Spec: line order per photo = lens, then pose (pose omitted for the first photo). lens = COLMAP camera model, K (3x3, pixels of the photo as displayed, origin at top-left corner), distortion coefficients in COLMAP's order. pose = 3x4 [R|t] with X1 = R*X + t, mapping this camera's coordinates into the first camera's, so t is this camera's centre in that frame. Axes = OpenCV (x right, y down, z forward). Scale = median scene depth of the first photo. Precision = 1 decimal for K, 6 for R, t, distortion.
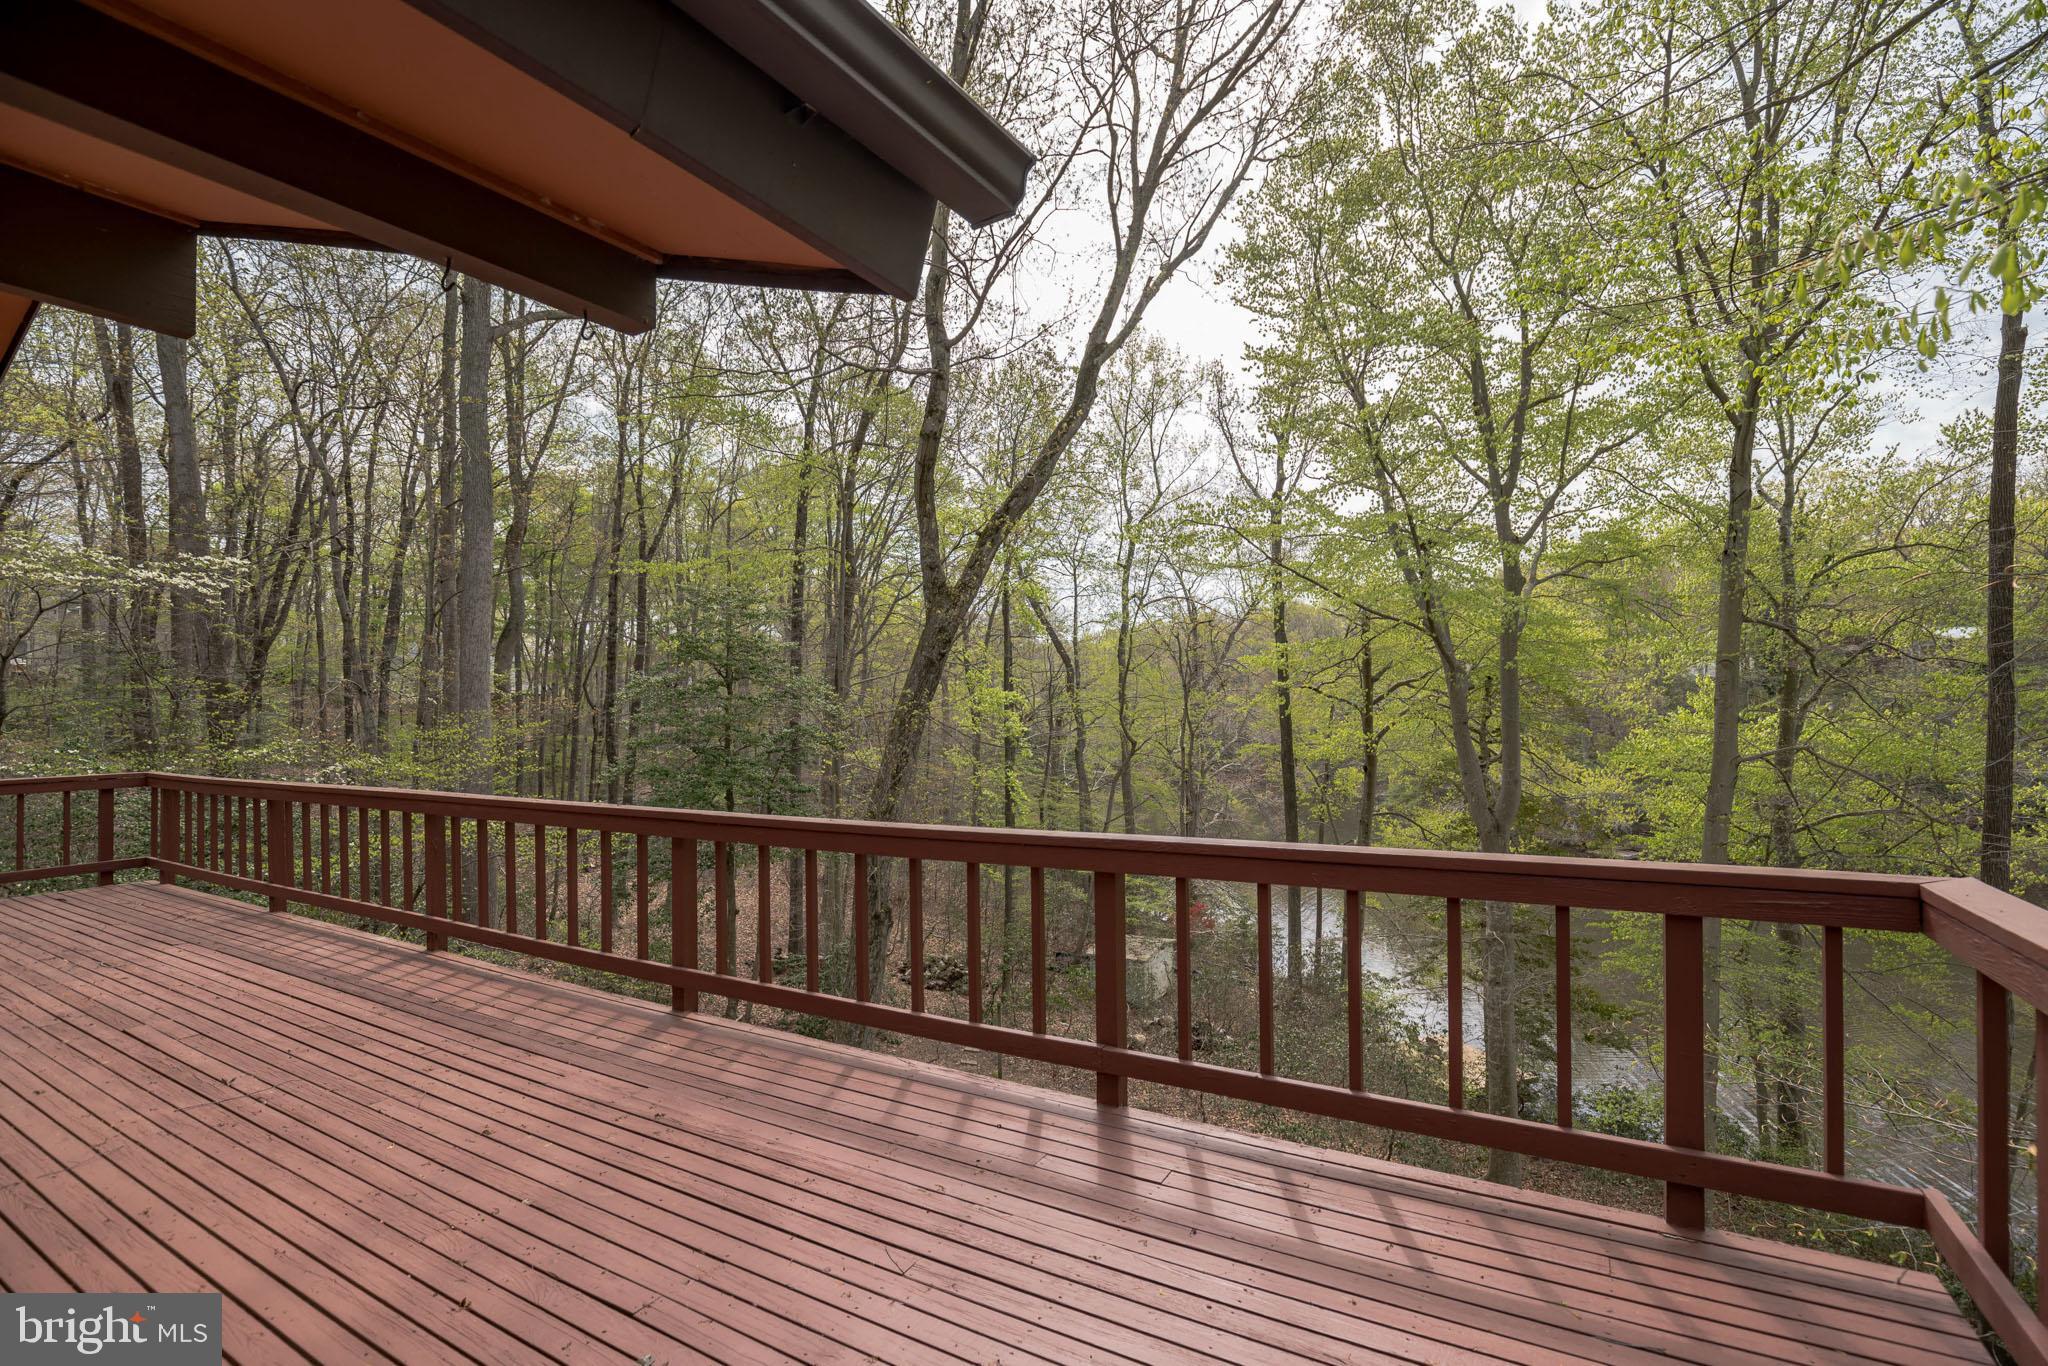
lens RADIAL K [[938.4, 0, 1019.1], [0, 938.4, 699.4], [0, 0, 1]] dist [-0.019065, 0.000348]
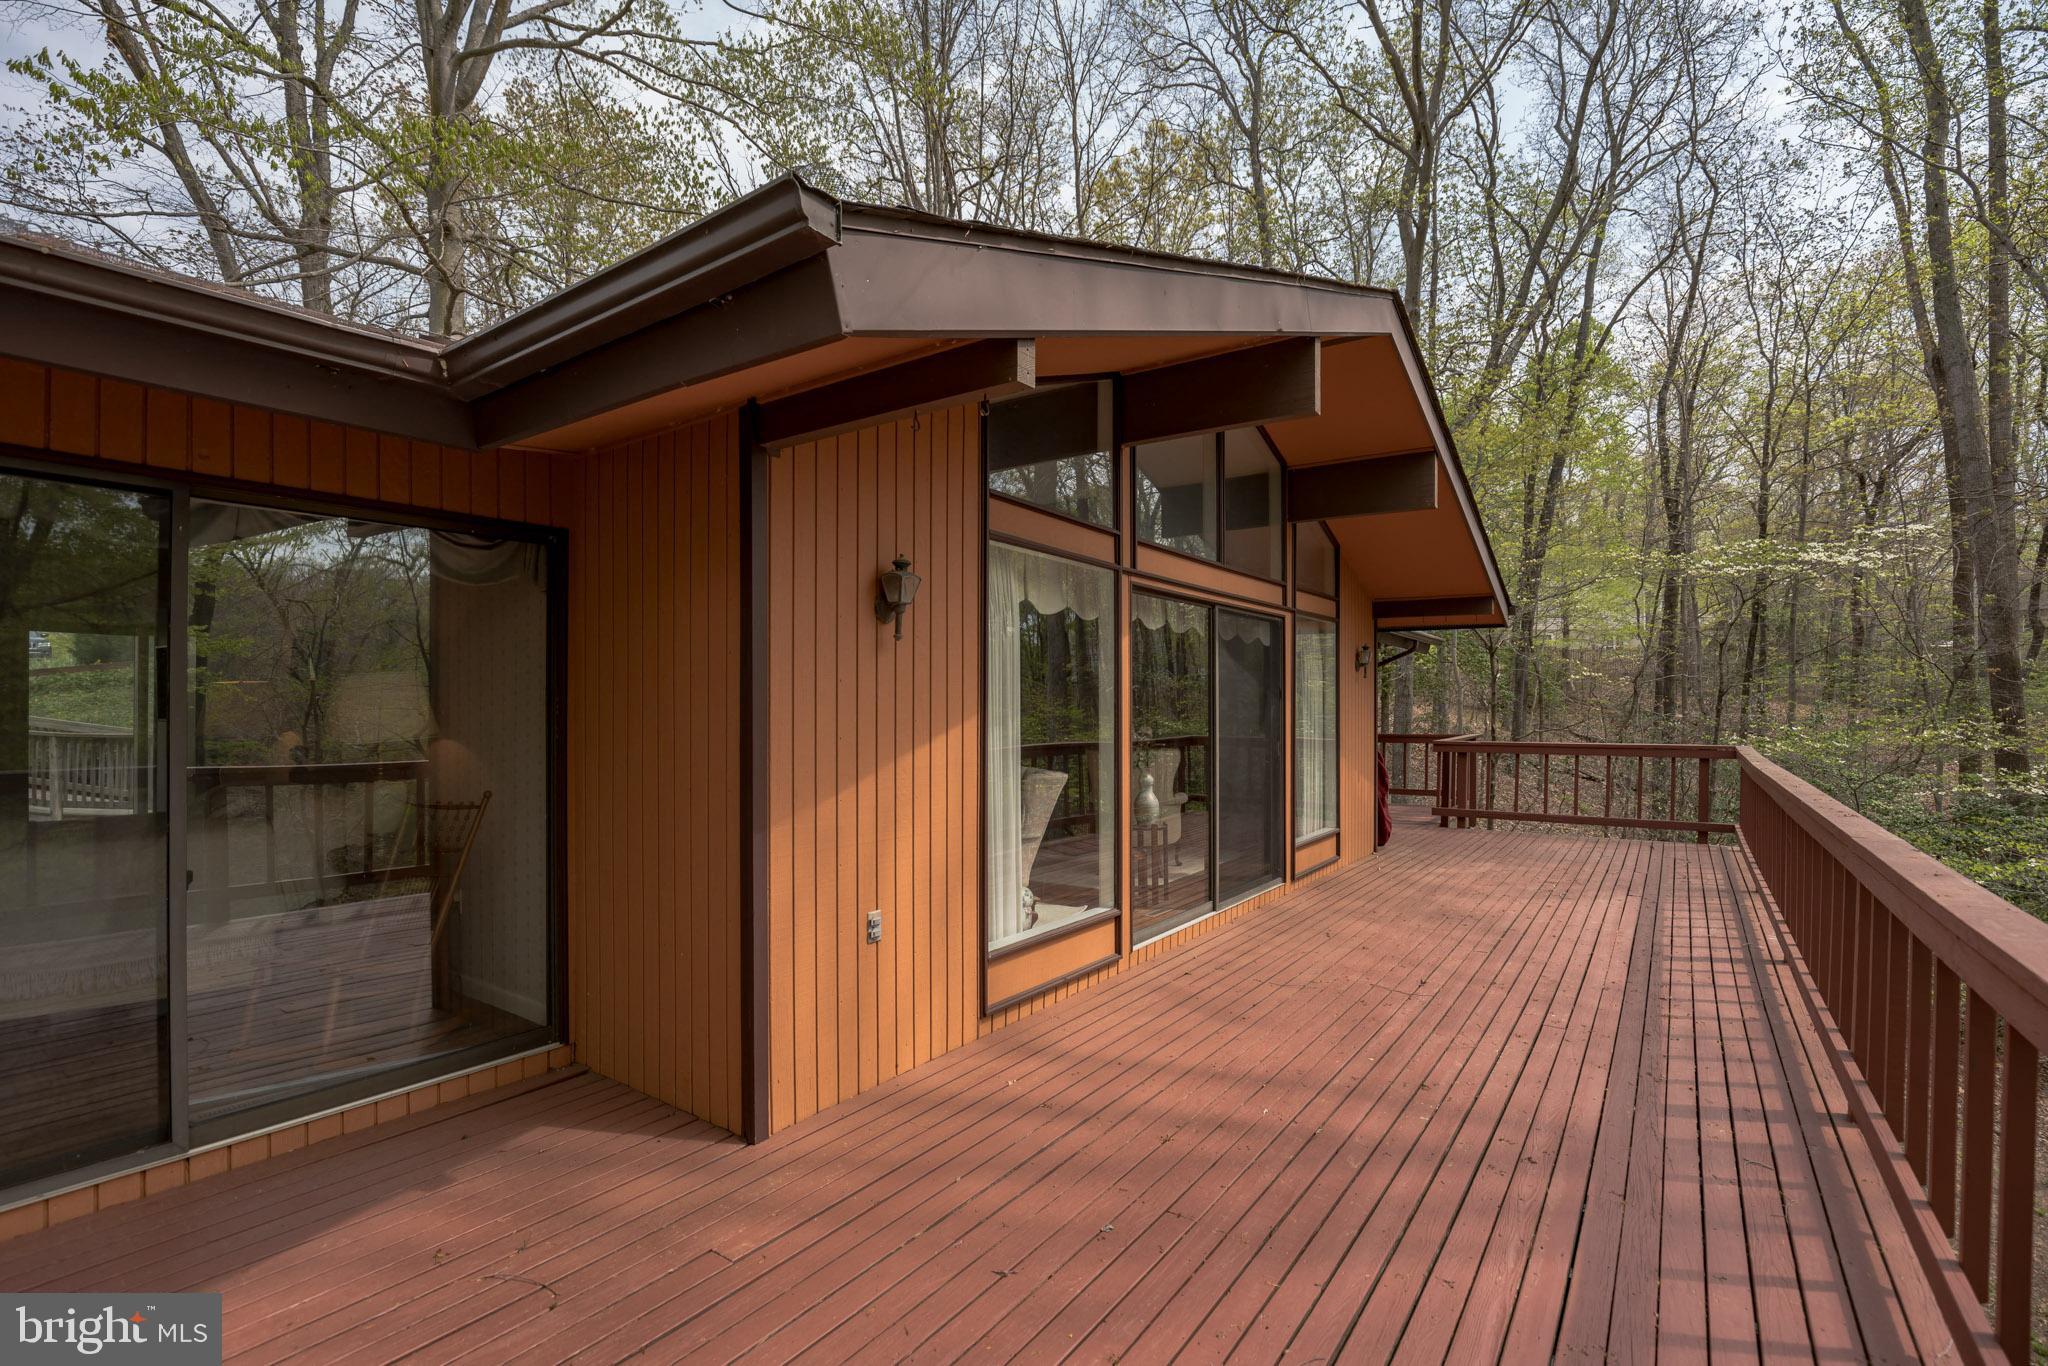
lens RADIAL K [[938.4, 0, 1015.5], [0, 938.4, 697.1], [0, 0, 1]] dist [-0.019065, 0.000348]
pose [[-0.069007, 0.005789, -0.997599, 0.370306], [0.013705, 0.999894, 0.004854, 0.011132], [0.997522, -0.013337, -0.069079, 0.455147]]
